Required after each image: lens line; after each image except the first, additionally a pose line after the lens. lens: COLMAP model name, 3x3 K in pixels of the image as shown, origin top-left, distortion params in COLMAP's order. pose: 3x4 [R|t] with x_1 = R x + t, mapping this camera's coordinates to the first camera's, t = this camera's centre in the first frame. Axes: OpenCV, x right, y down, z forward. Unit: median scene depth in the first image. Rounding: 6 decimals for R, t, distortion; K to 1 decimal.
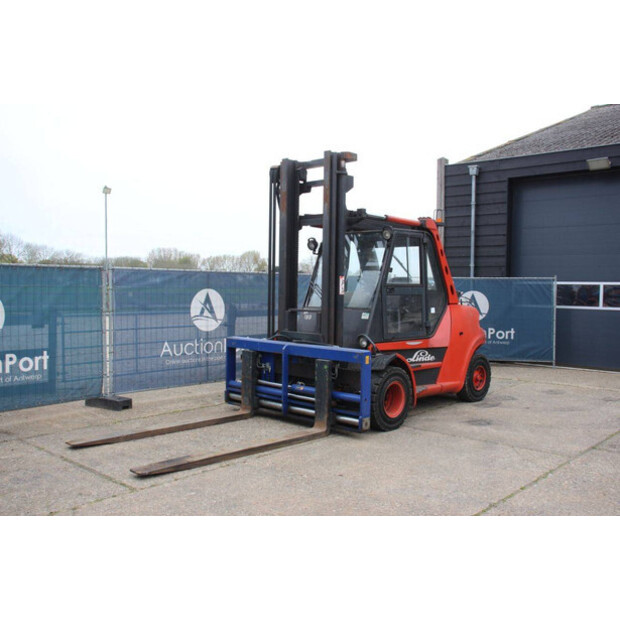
lens RADIAL K [[614.8, 0, 308.1], [0, 614.8, 284.1], [0, 0, 1]] dist [-0.035022, 0.000000]
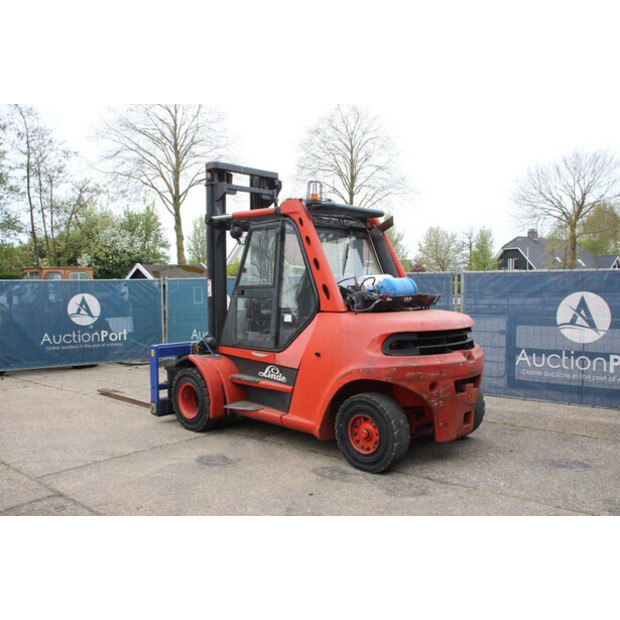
lens RADIAL K [[569.4, 0, 314.7], [0, 569.4, 326.8], [0, 0, 1]] dist [-0.081816, 0.000000]
pose [[0.023188, 0.056189, -0.998151, 0.984457], [0.013829, 0.998306, 0.056519, 0.014514], [0.999635, -0.015114, 0.022372, 1.092800]]
